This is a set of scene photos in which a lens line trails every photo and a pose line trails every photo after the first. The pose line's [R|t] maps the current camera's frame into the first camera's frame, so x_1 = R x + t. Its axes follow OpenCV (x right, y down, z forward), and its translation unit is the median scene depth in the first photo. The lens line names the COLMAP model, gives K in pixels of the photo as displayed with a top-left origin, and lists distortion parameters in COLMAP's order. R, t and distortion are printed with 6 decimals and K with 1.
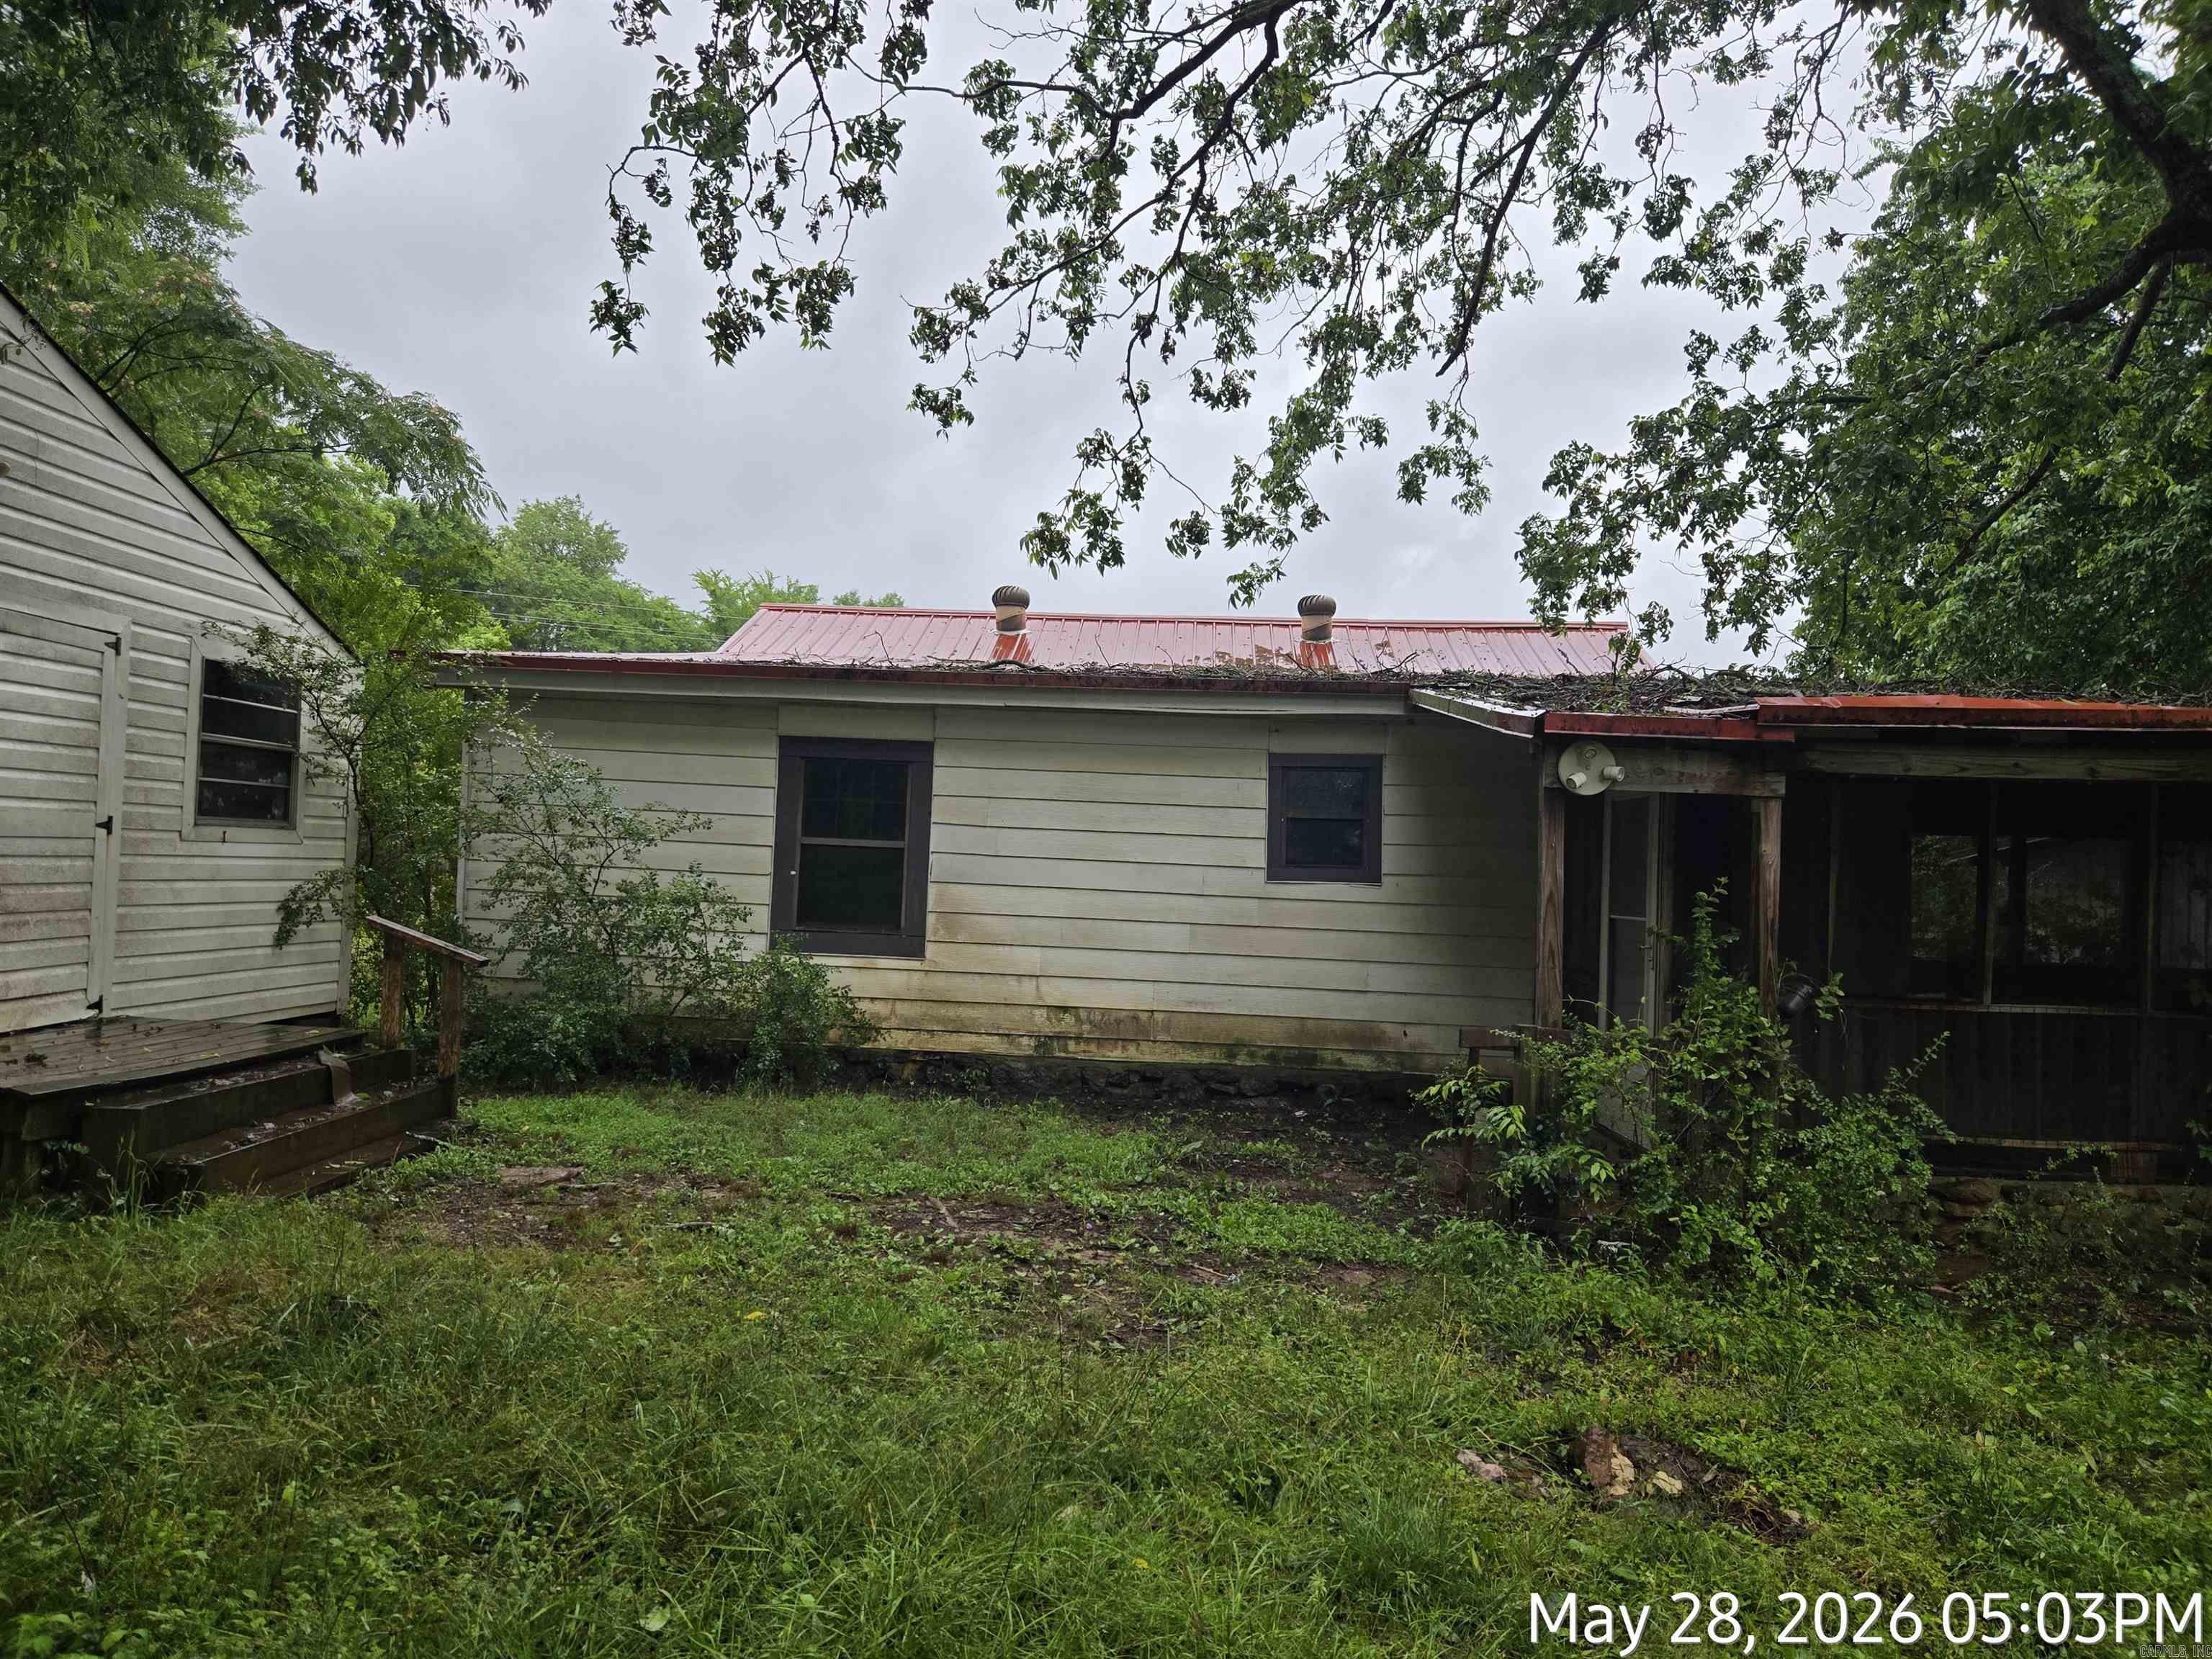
lens RADIAL K [[1457.0, 0, 1108.1], [0, 1457.0, 836.5], [0, 0, 1]] dist [0.073769, -0.056420]
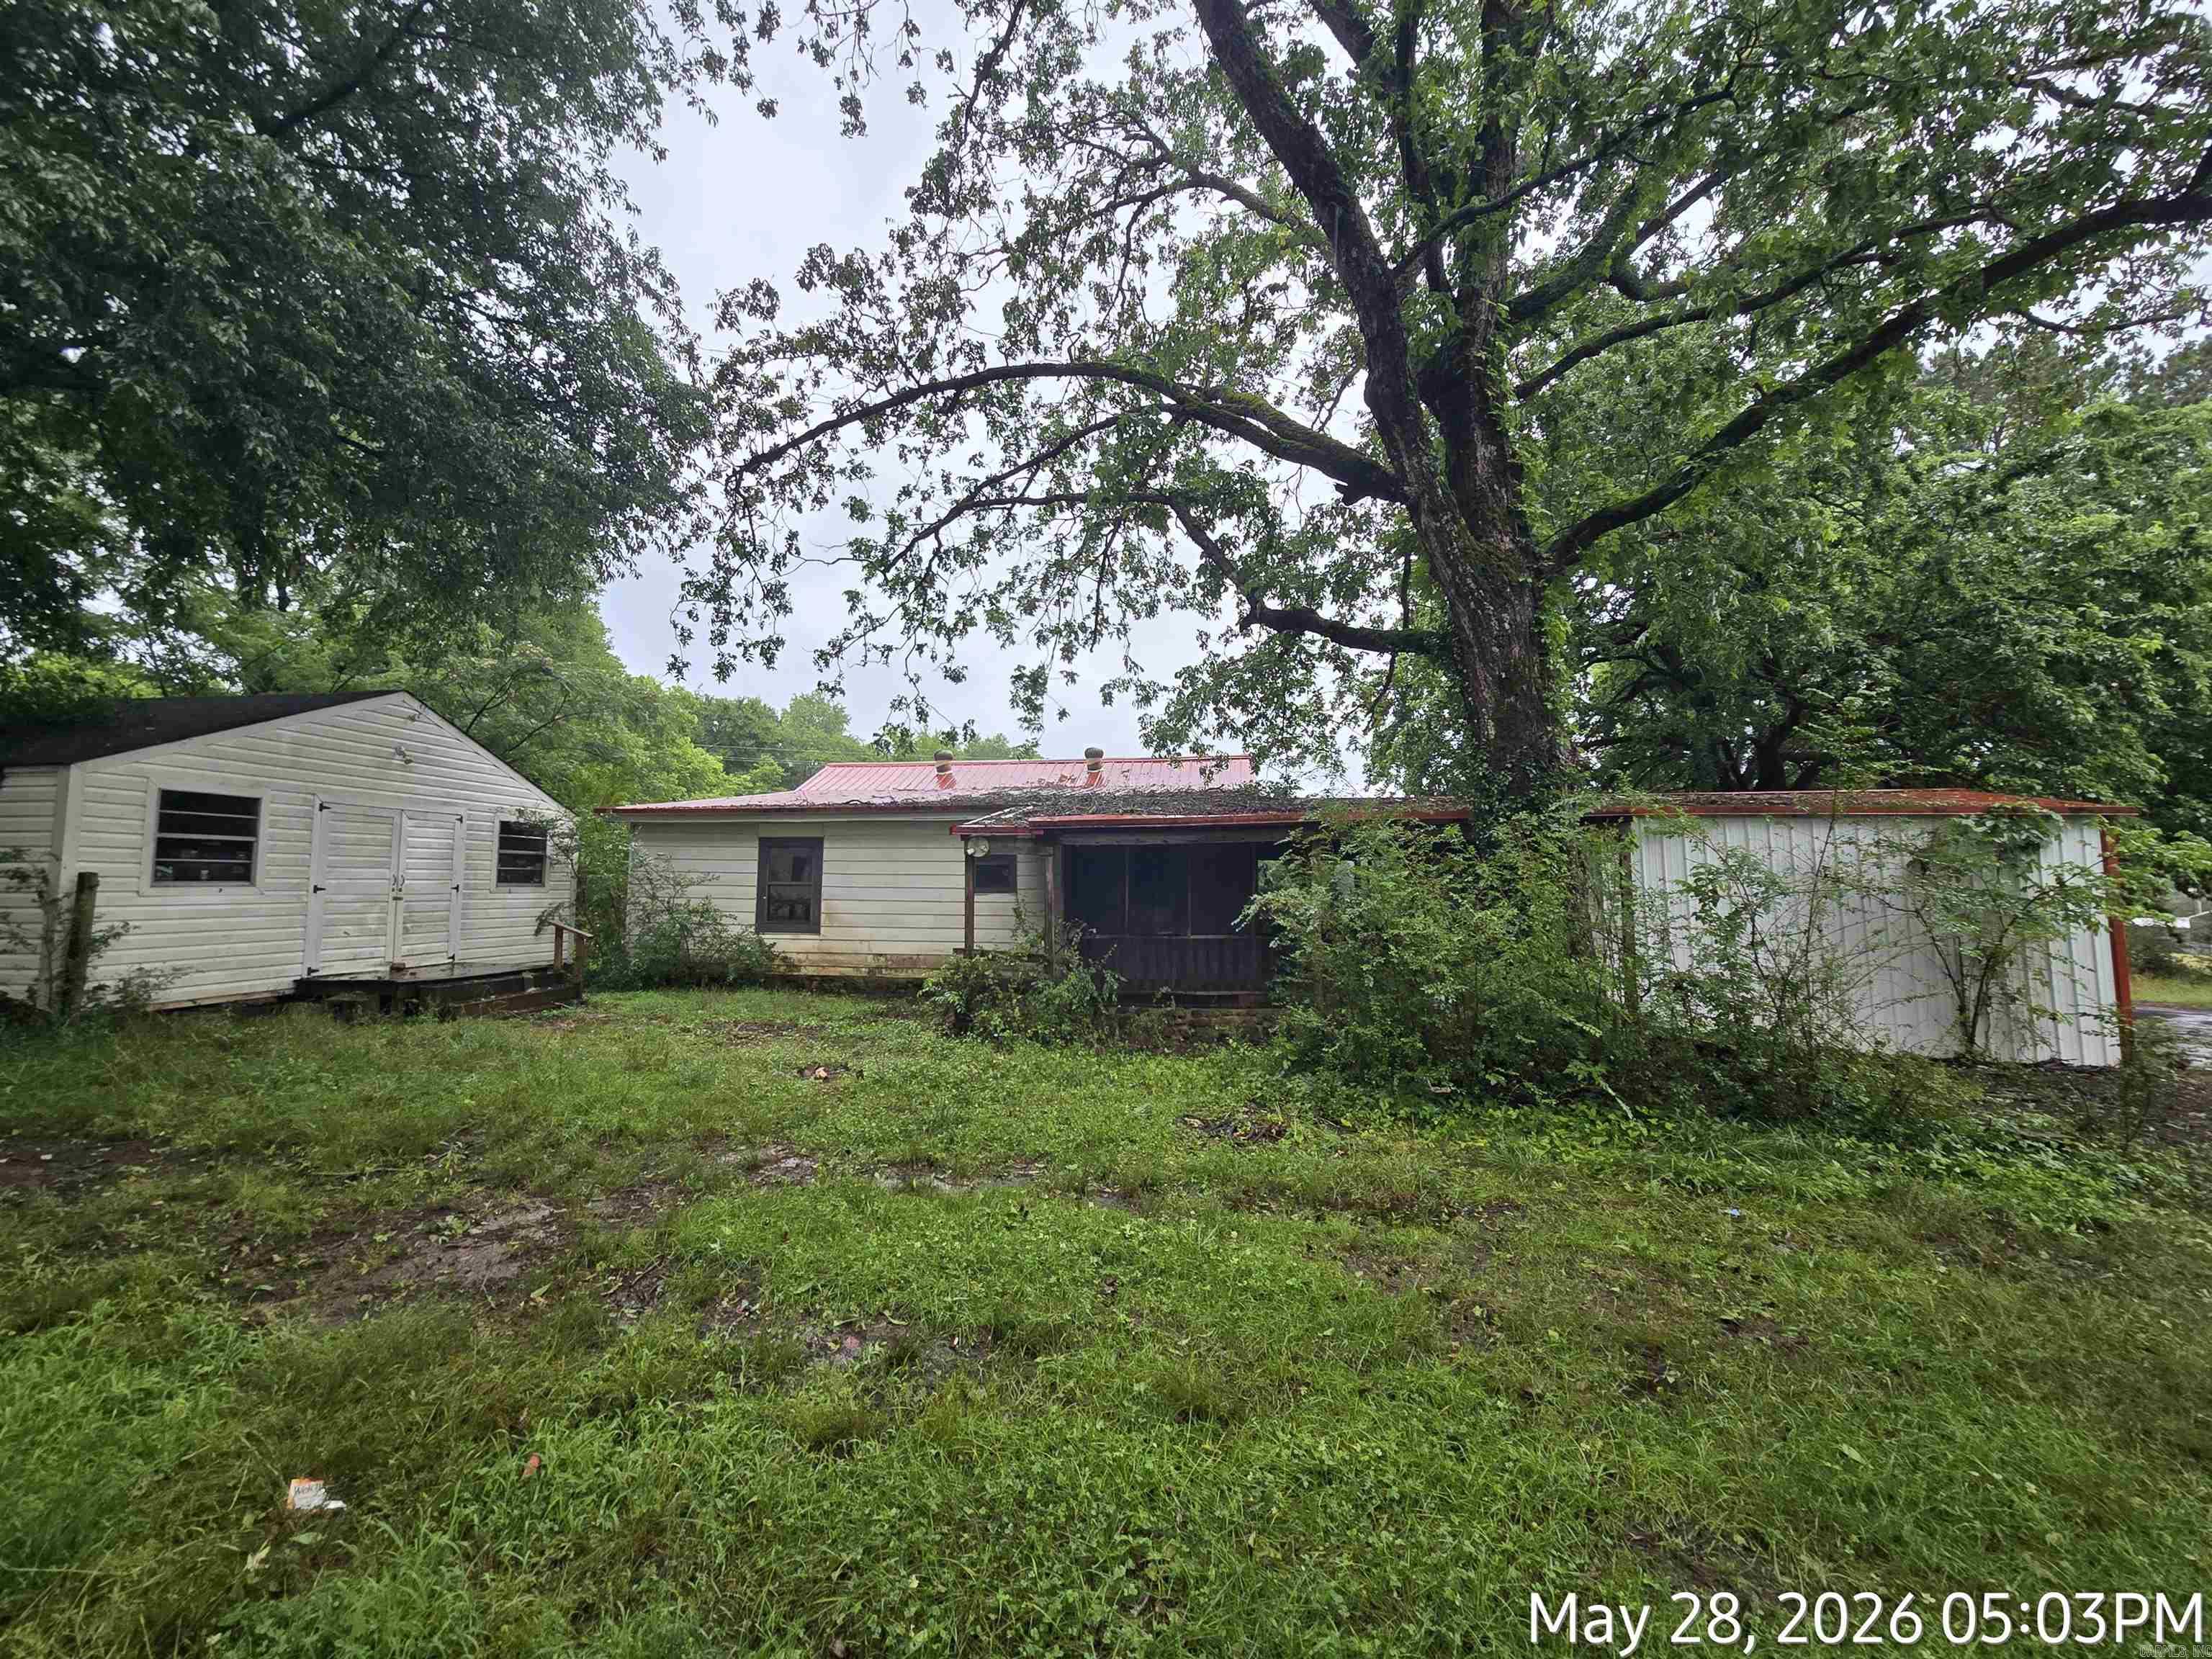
lens RADIAL K [[904.0, 0, 1107.9], [0, 904.0, 814.7], [0, 0, 1]] dist [0.001723, -0.000947]
pose [[0.996286, -0.041990, -0.075178, 0.464306], [0.037436, 0.997436, -0.060989, 0.001924], [0.077546, 0.057948, 0.995303, -0.393313]]
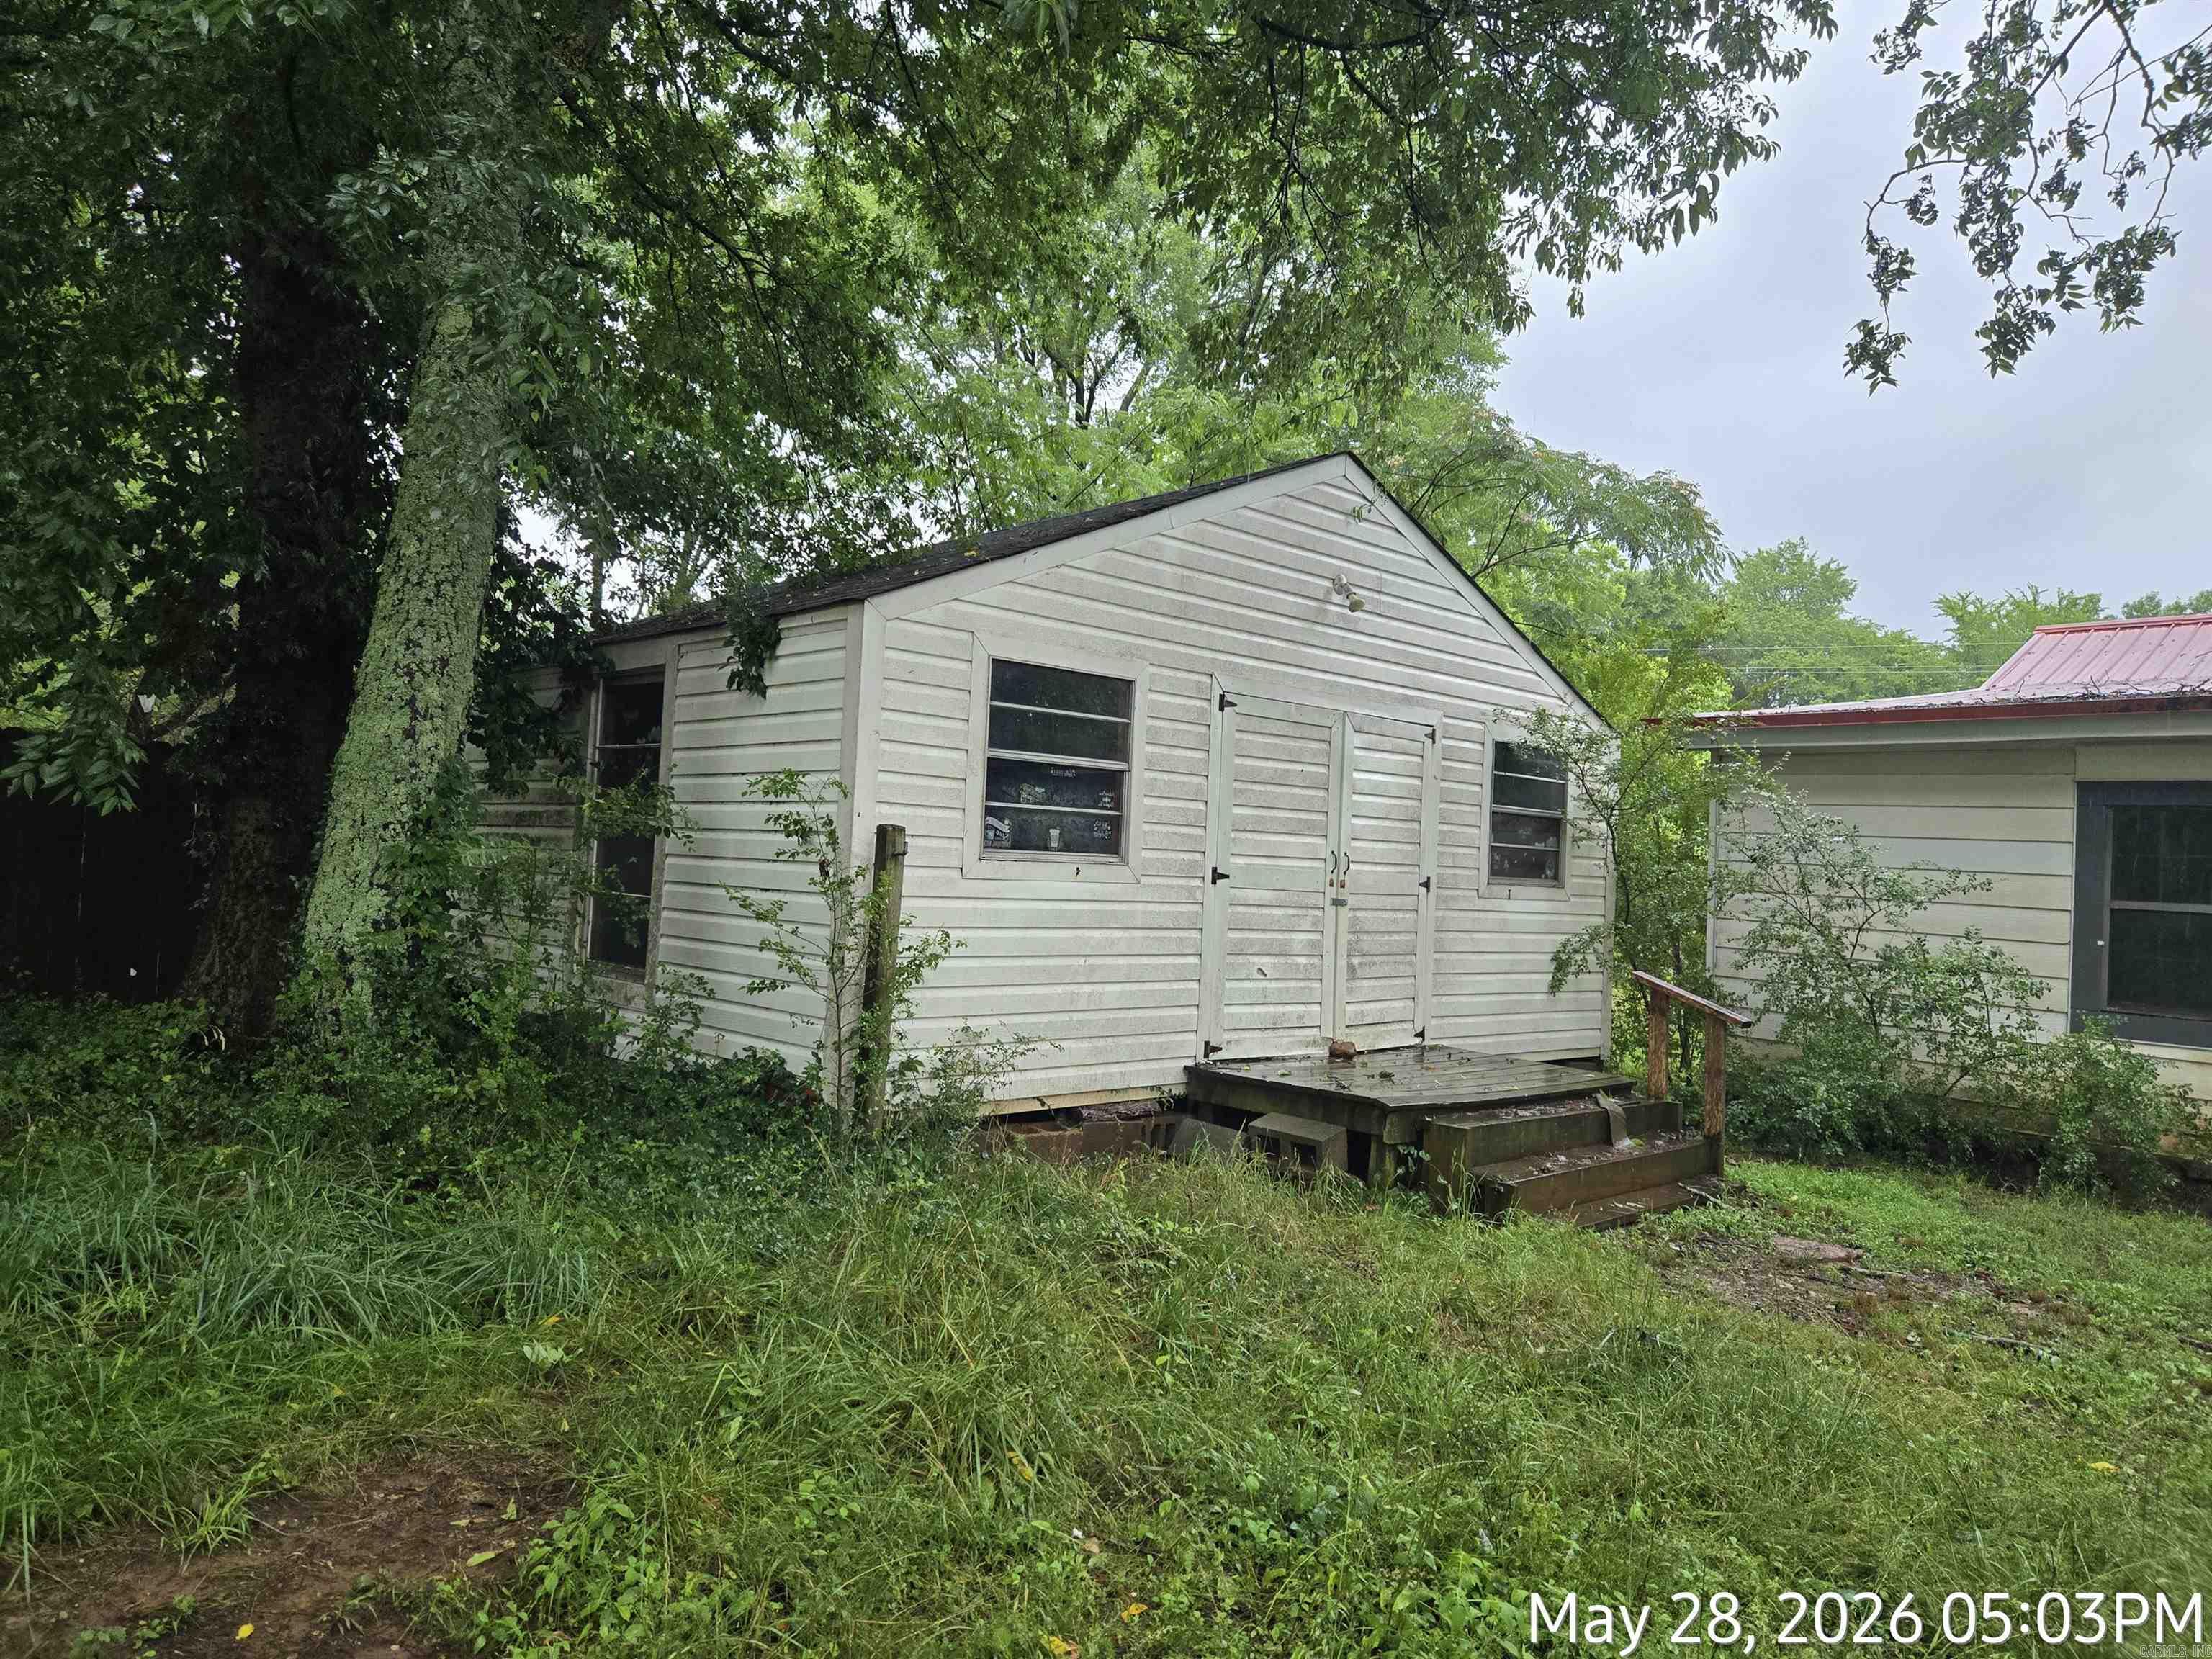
lens RADIAL K [[1464.9, 0, 1102.4], [0, 1464.9, 816.9], [0, 0, 1]] dist [0.076801, -0.060402]
pose [[0.711798, -0.026877, -0.701870, -0.017381], [-0.005713, 0.999013, -0.044049, -0.006868], [0.702361, 0.035364, 0.710942, -0.027454]]
